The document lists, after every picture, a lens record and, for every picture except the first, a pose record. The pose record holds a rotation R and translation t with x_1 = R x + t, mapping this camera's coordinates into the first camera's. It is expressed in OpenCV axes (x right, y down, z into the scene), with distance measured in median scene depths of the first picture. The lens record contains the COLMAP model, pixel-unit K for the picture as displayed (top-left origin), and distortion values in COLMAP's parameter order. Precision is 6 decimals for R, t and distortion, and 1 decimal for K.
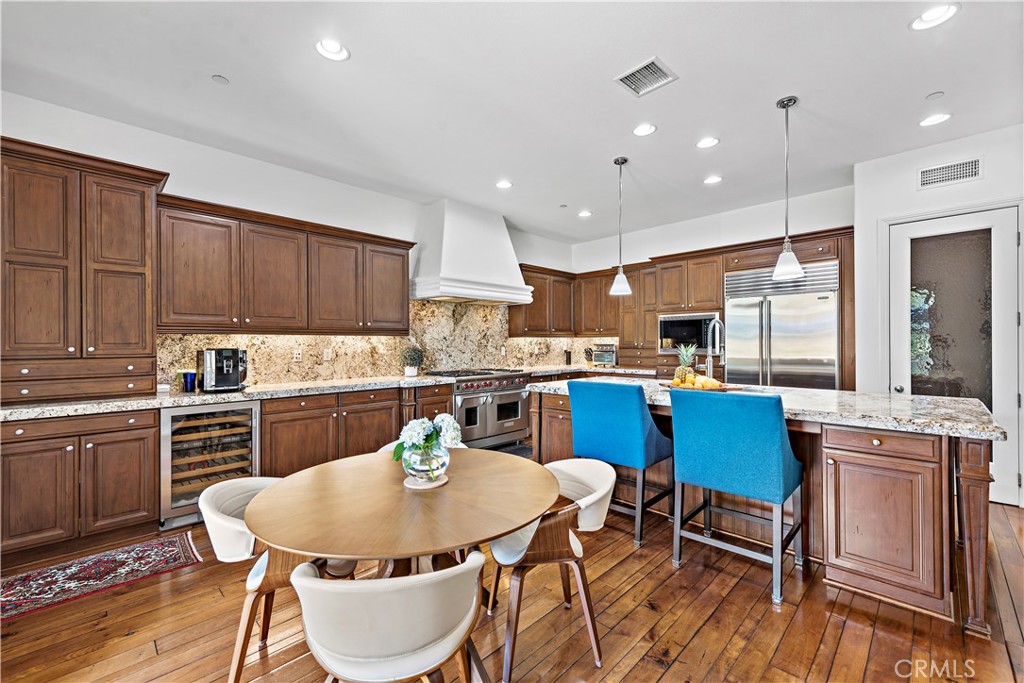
lens RADIAL K [[421.3, 0, 519.1], [0, 421.3, 344.4], [0, 0, 1]] dist [0.007893, -0.000970]
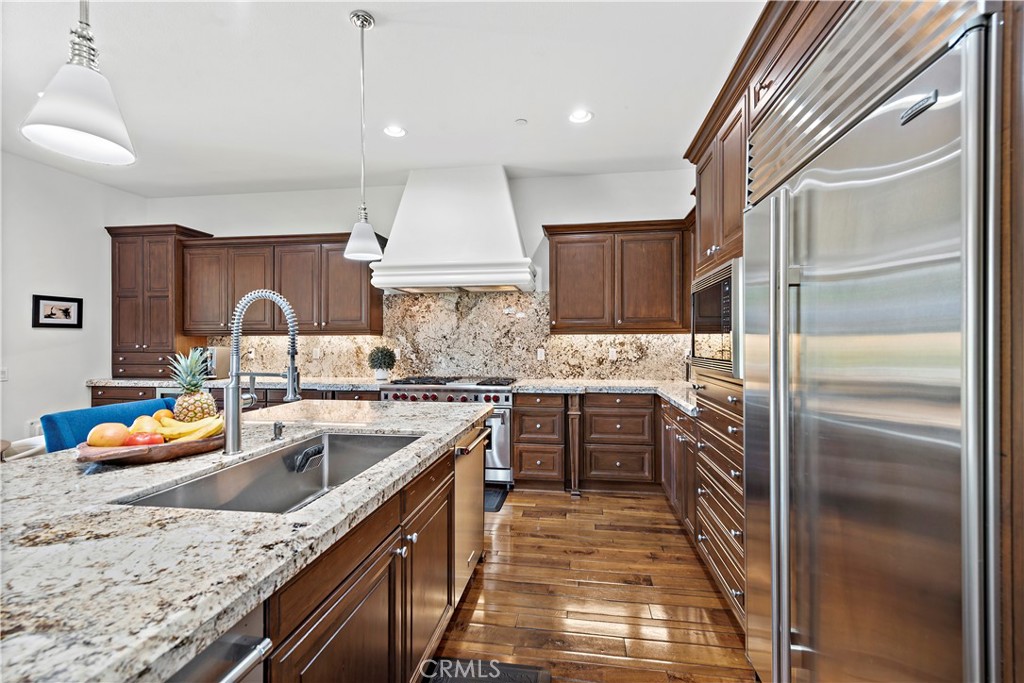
lens RADIAL K [[447.1, 0, 516.2], [0, 447.1, 338.1], [0, 0, 1]] dist [0.006839, 0.000024]
pose [[0.584783, -0.003178, -0.811184, 0.634193], [-0.003363, 0.999974, -0.006342, -0.007557], [0.811183, 0.006437, 0.584757, 0.614594]]
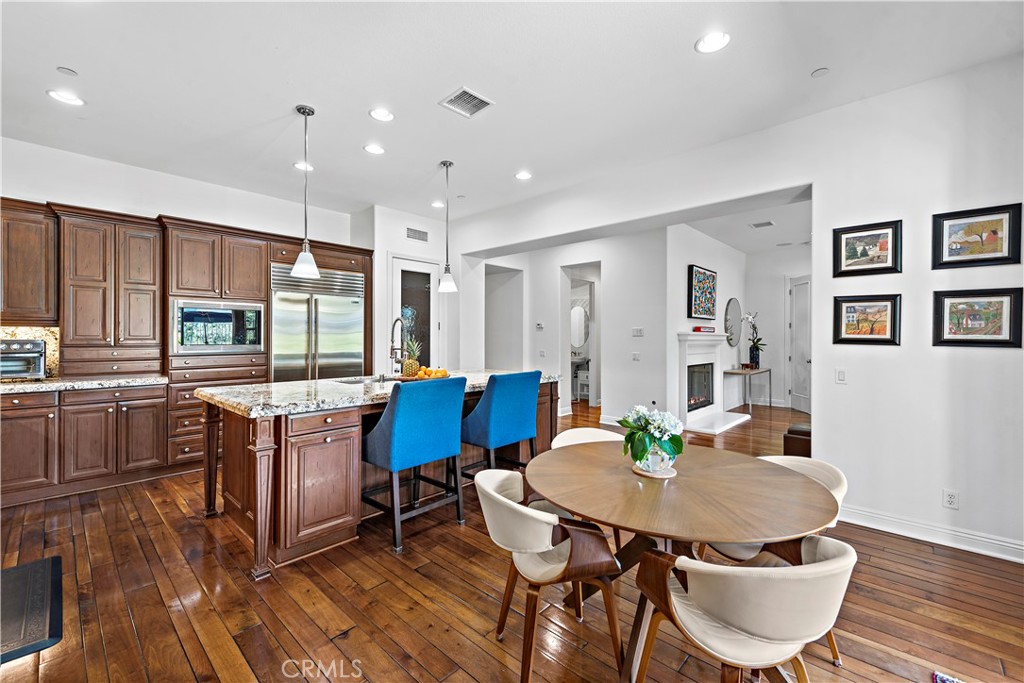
lens RADIAL K [[421.3, 0, 514.4], [0, 421.3, 339.1], [0, 0, 1]] dist [0.007893, -0.000970]
pose [[-0.035416, 0.001082, 0.999372, -0.431863], [-0.000791, 0.999999, -0.001110, -0.000961], [-0.999372, -0.000830, -0.035415, 0.478596]]
